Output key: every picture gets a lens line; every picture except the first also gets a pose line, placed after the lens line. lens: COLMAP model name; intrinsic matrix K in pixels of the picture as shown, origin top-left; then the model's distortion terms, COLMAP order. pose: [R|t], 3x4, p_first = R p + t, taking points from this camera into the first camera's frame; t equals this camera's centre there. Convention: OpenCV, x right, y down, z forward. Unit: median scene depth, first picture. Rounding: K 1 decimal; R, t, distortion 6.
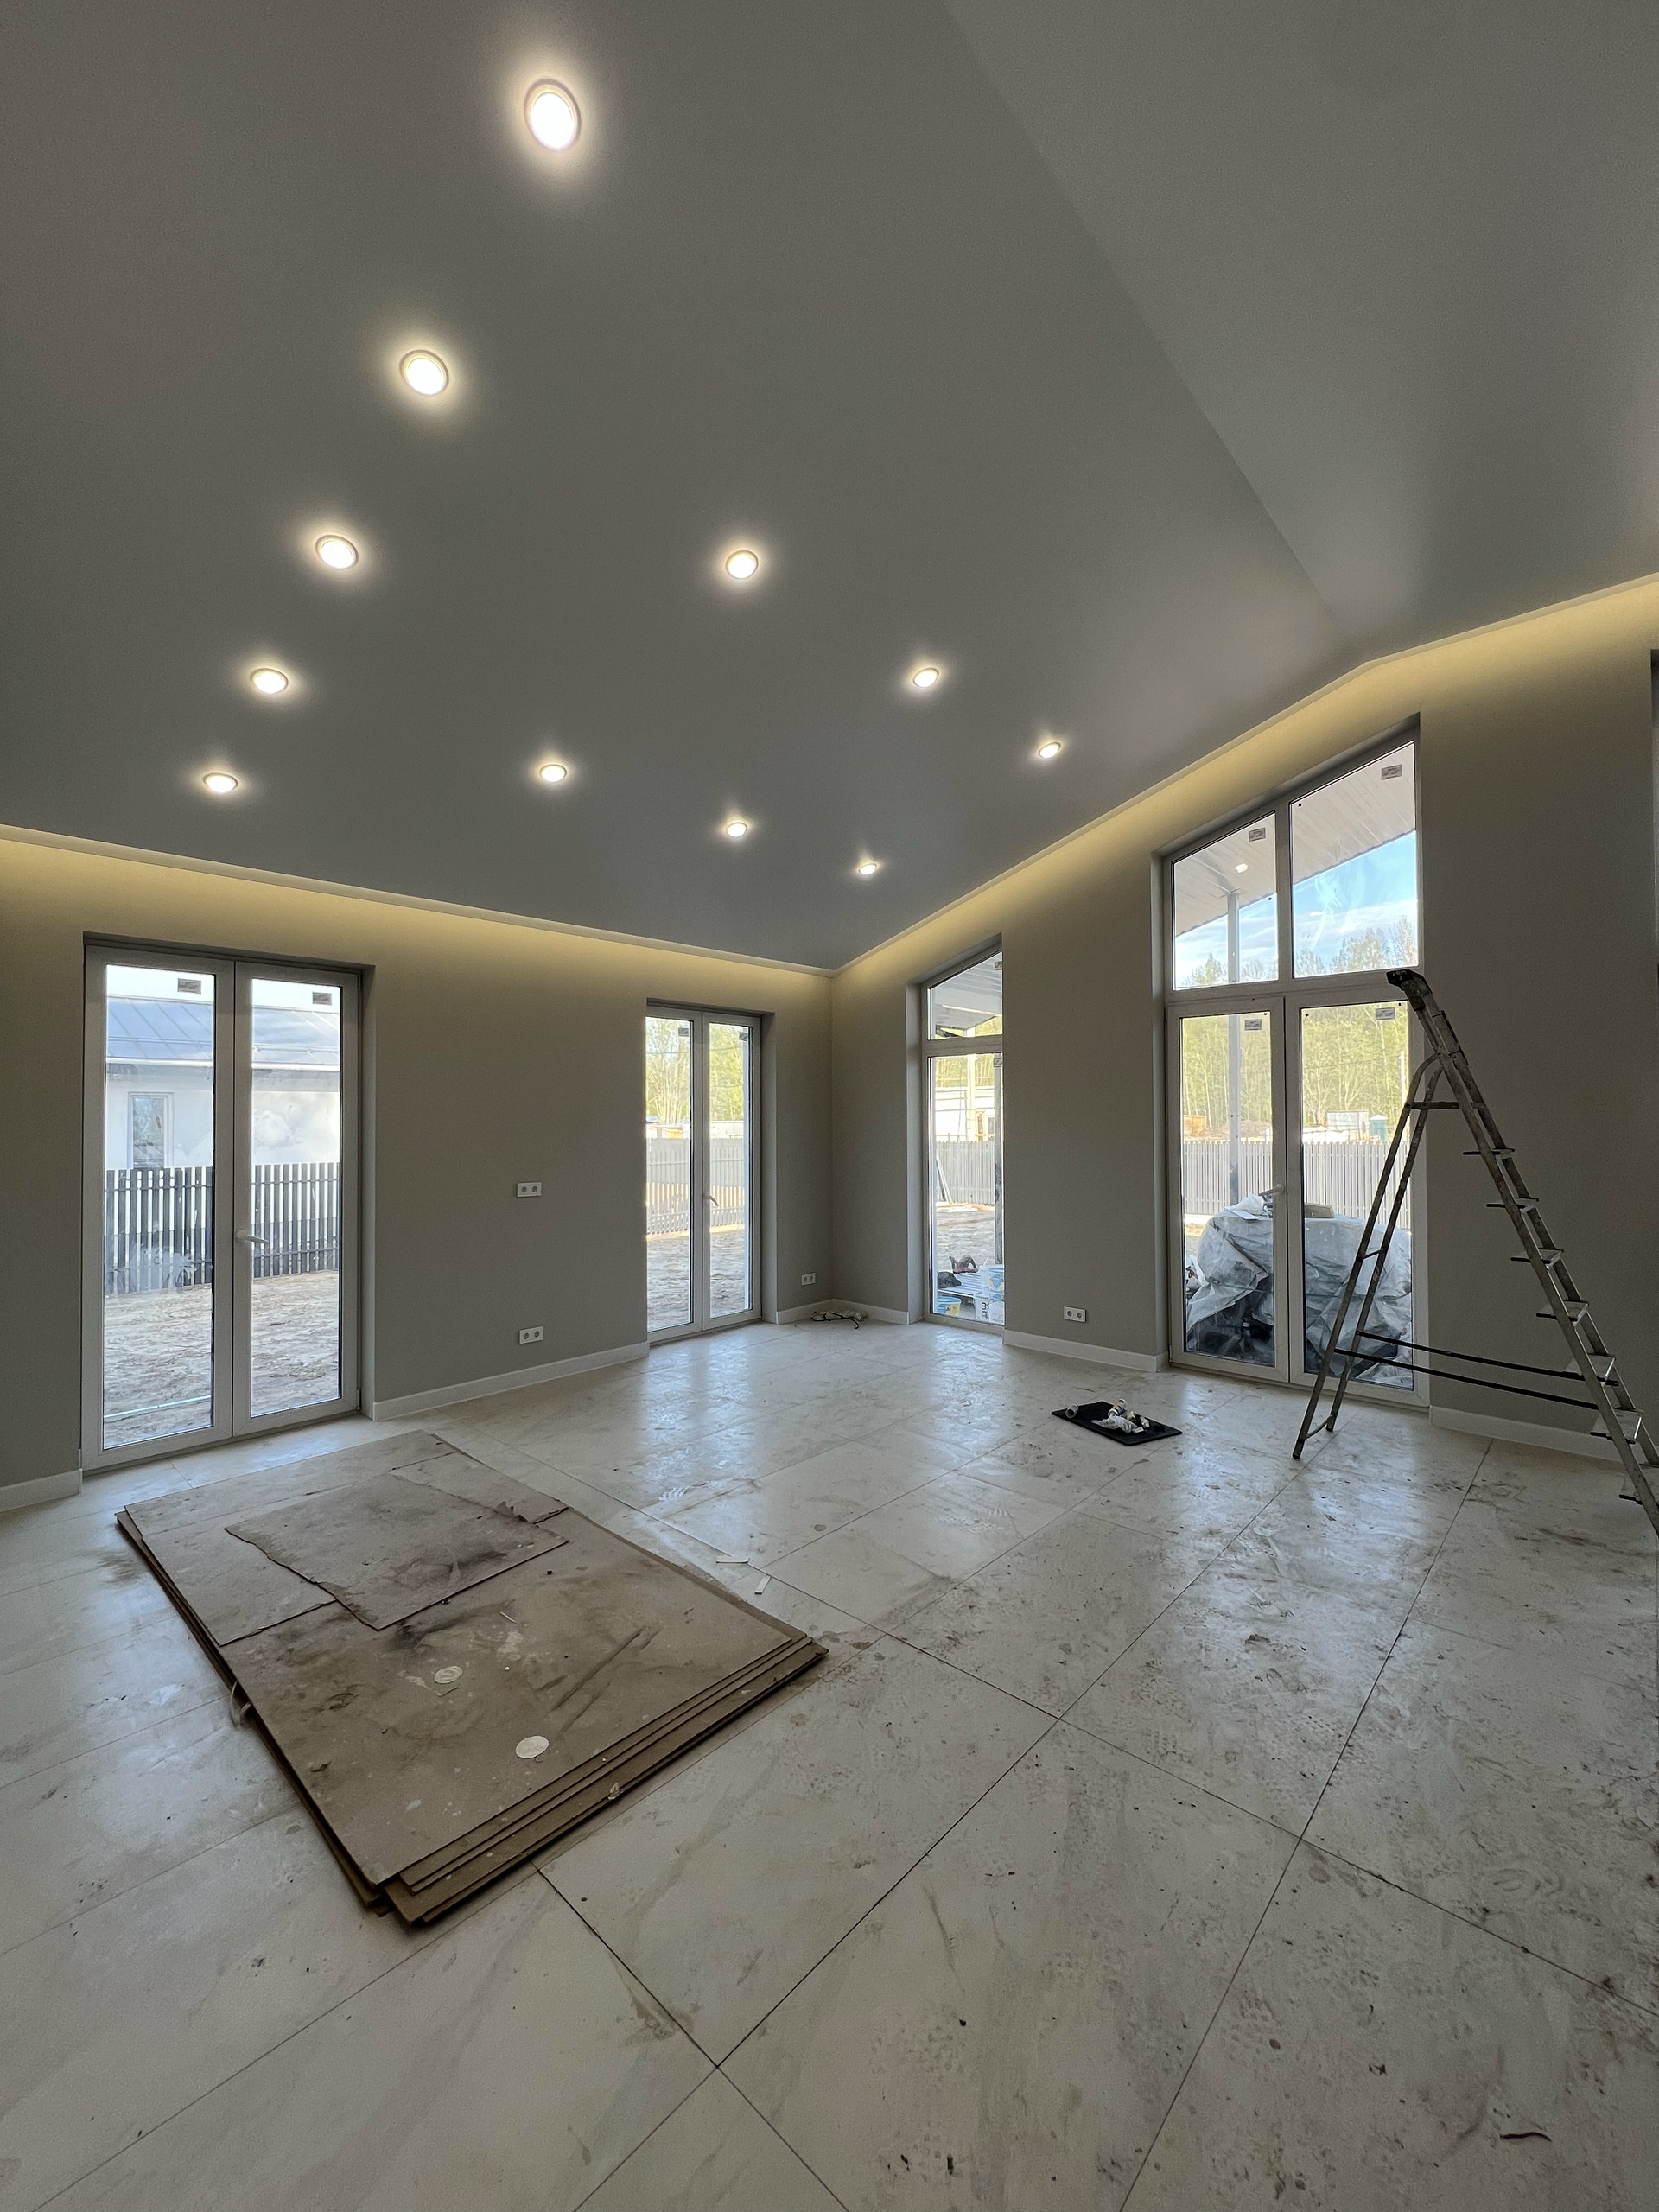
lens RADIAL K [[896.1, 0, 834.2], [0, 896.1, 1102.1], [0, 0, 1]] dist [-0.003082, 0.001192]
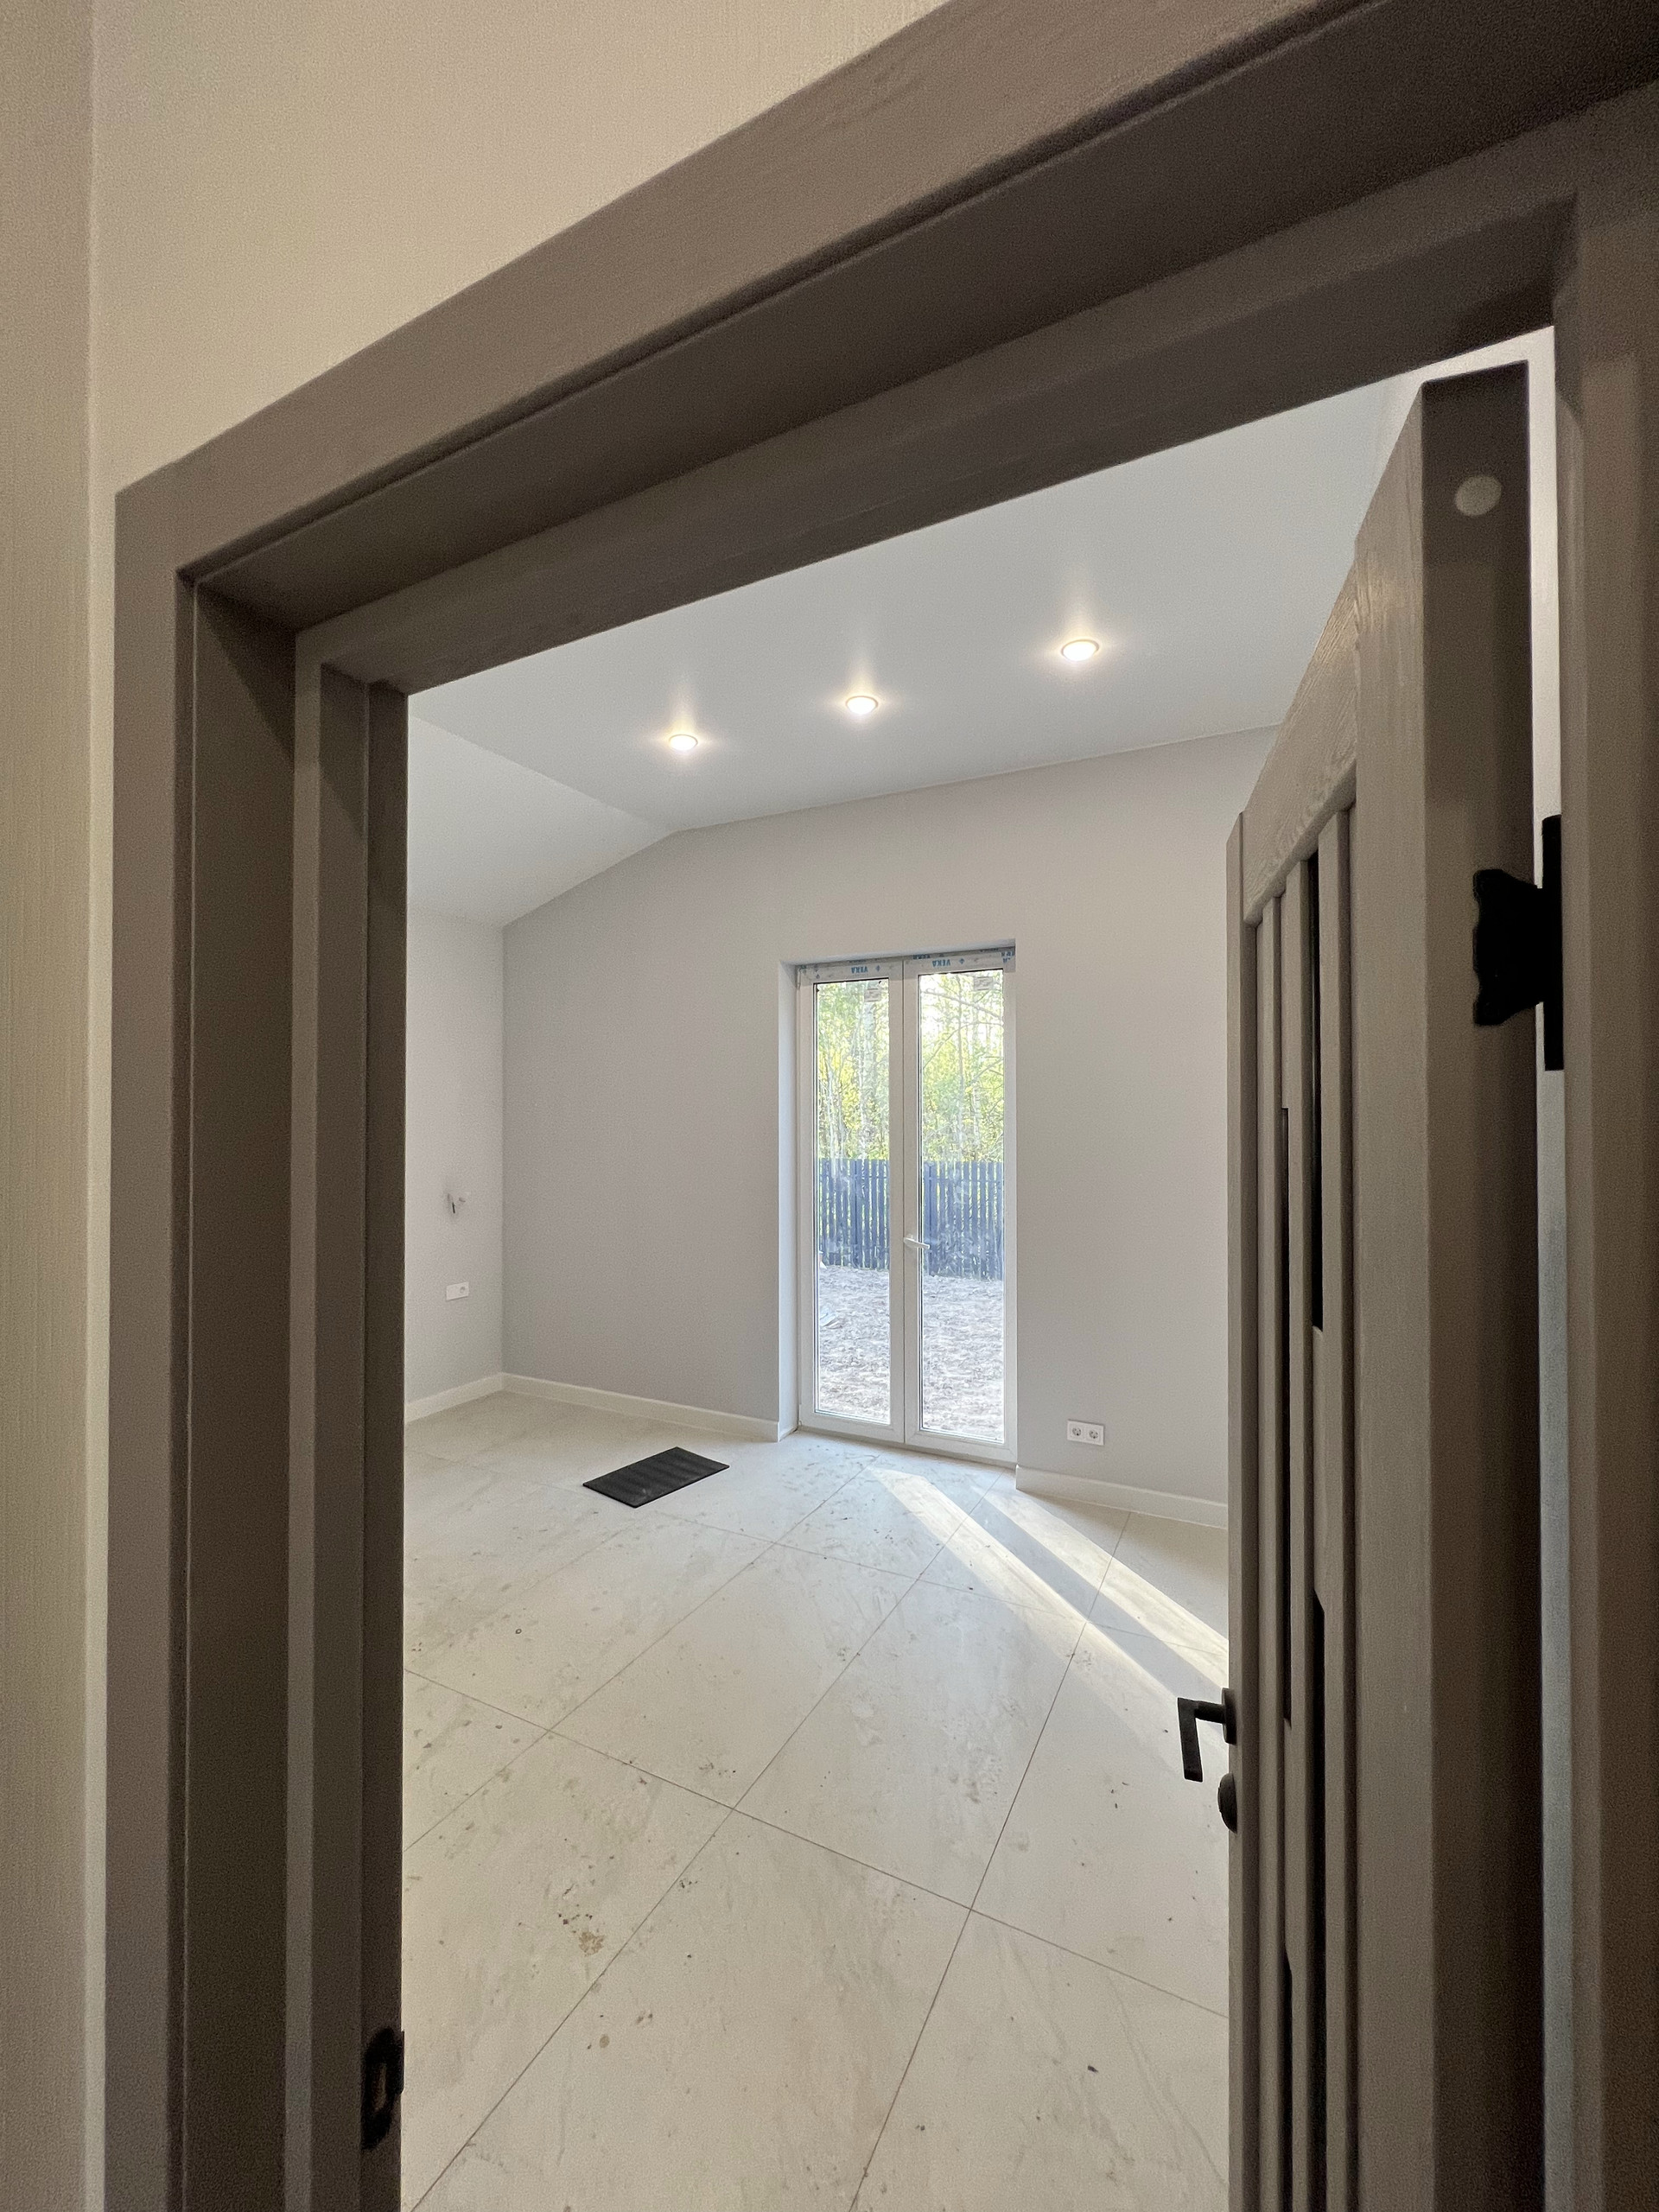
lens RADIAL K [[896.1, 0, 833.3], [0, 896.1, 1099.0], [0, 0, 1]] dist [-0.003082, 0.001192]
pose [[0.264579, -0.001542, -0.964363, 0.255952], [0.012837, 0.999916, 0.001923, -0.008871], [0.964279, -0.012888, 0.264576, 0.654793]]
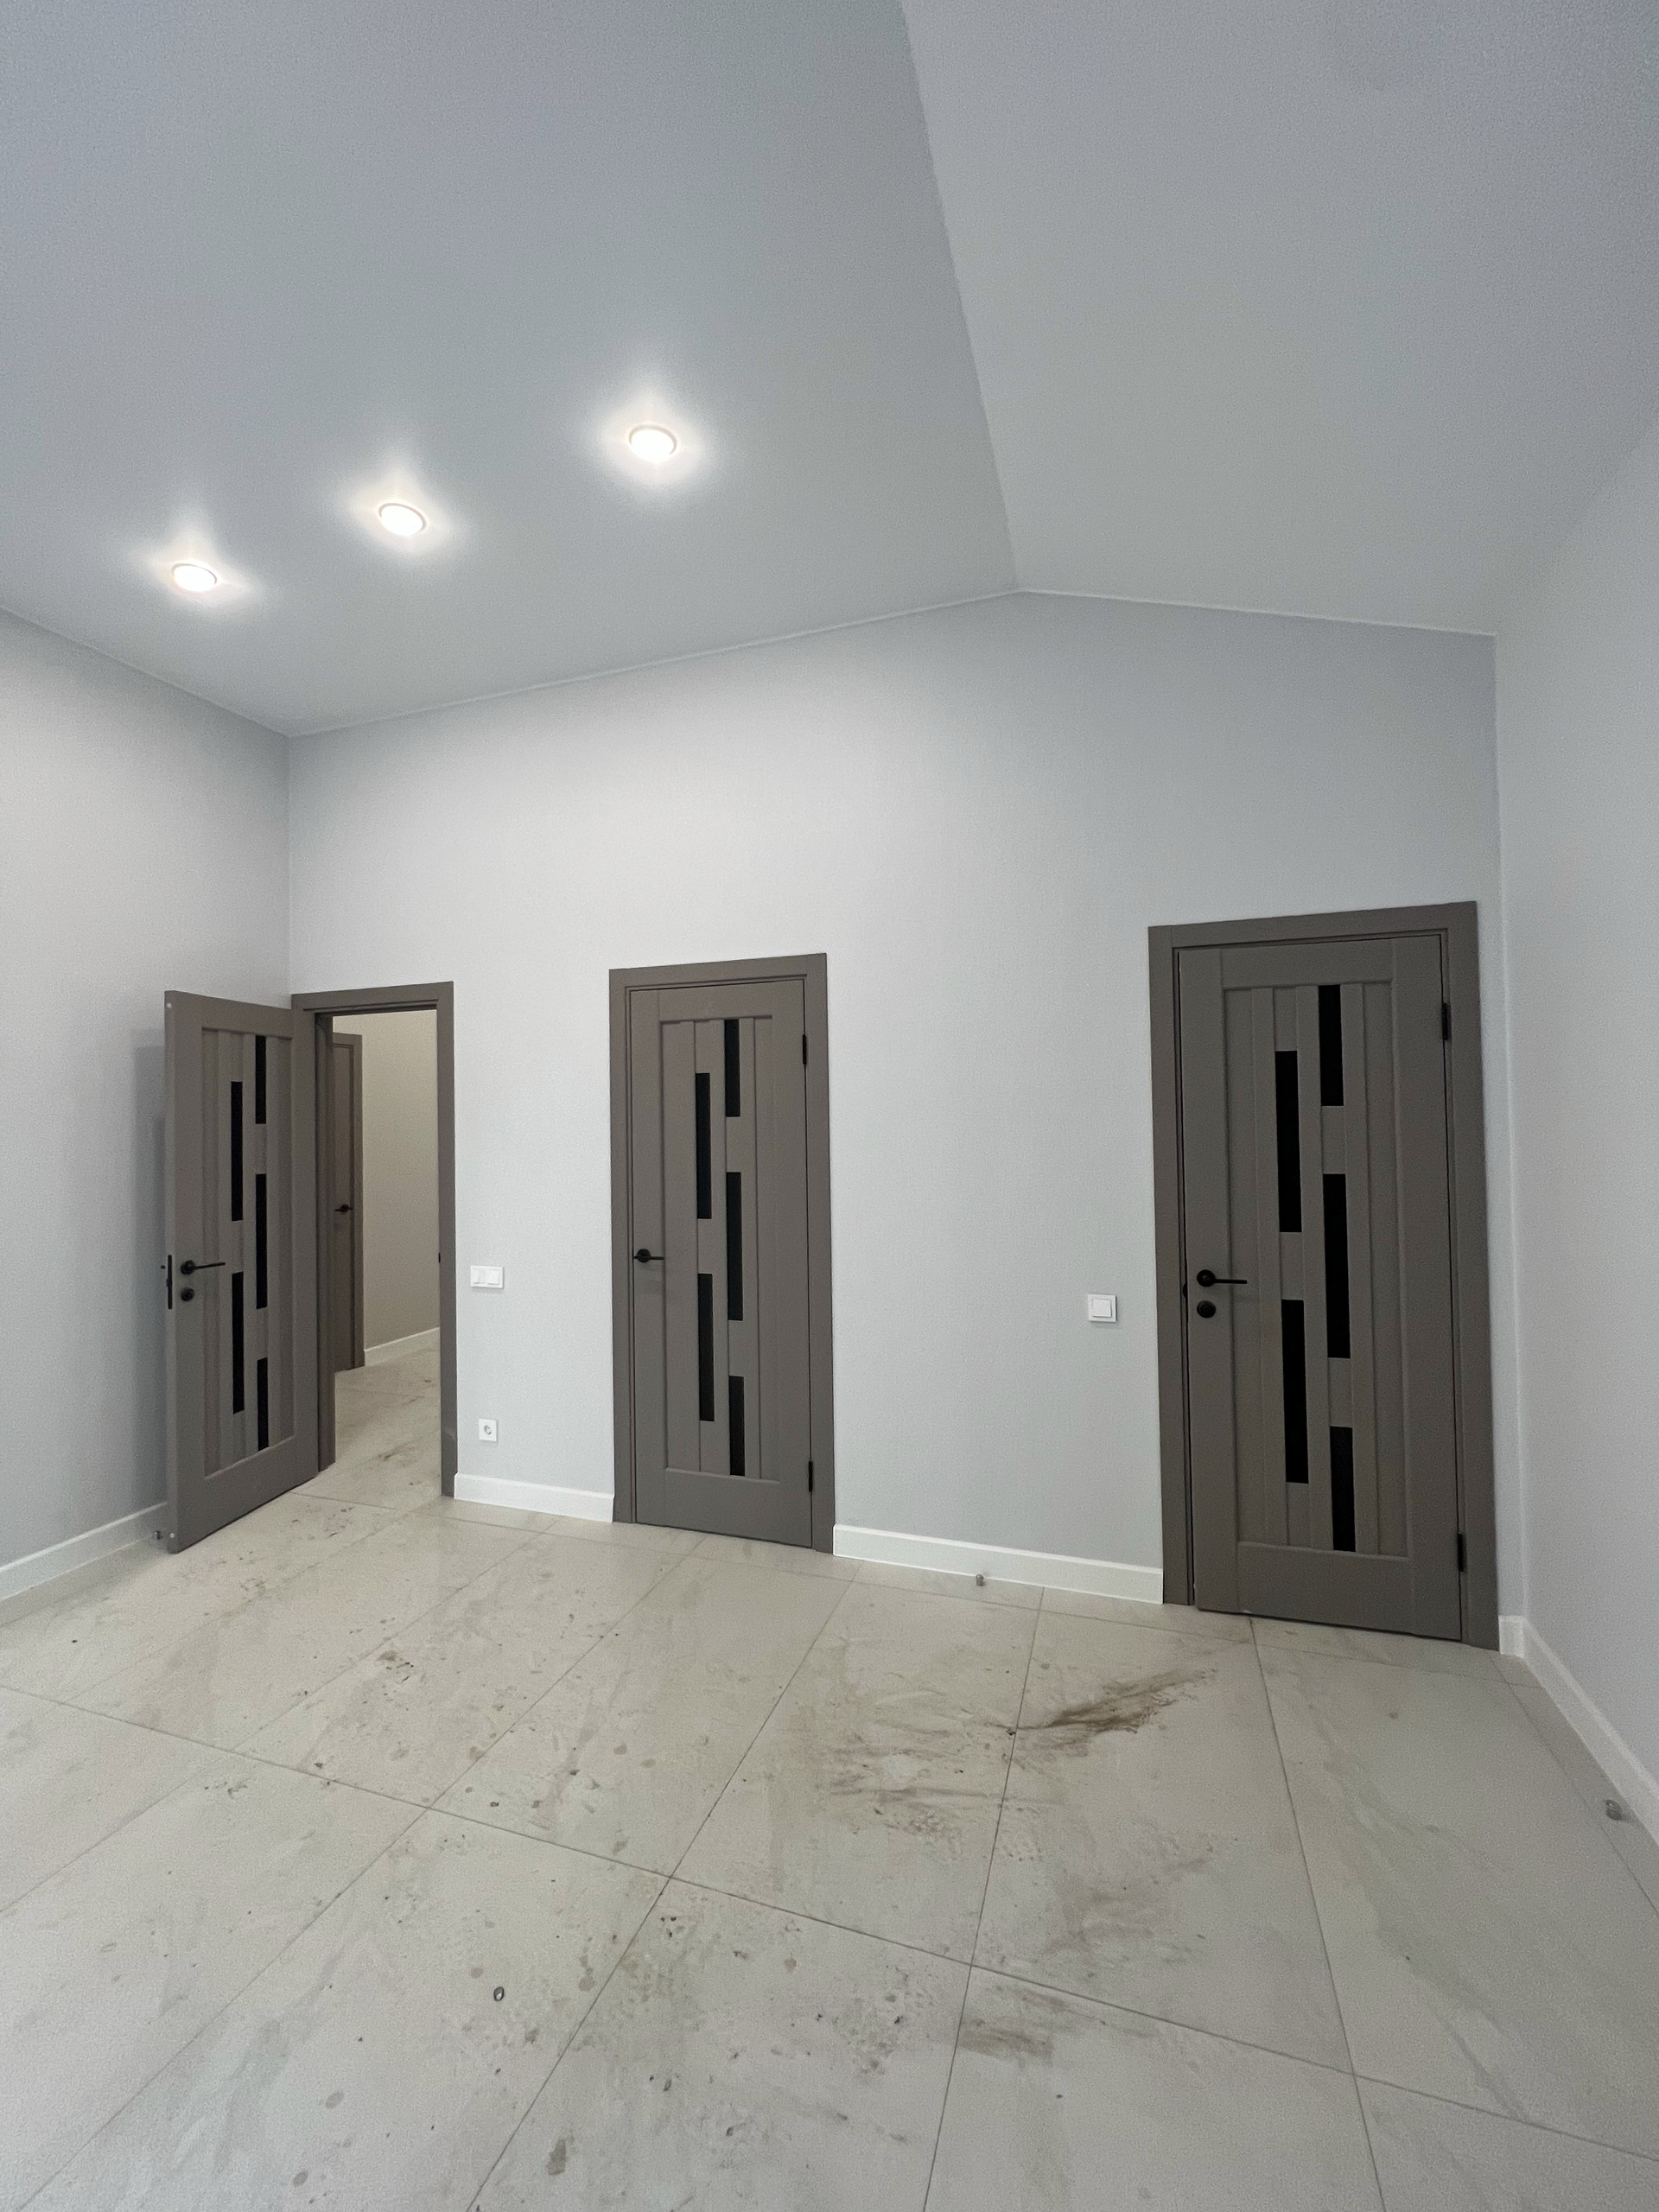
lens RADIAL K [[896.1, 0, 831.4], [0, 896.1, 1107.7], [0, 0, 1]] dist [-0.003082, 0.001192]
pose [[-0.404039, 0.030911, 0.914219, -0.793693], [0.008550, 0.999513, -0.030016, 0.046126], [-0.914702, -0.004311, -0.404107, 0.625356]]
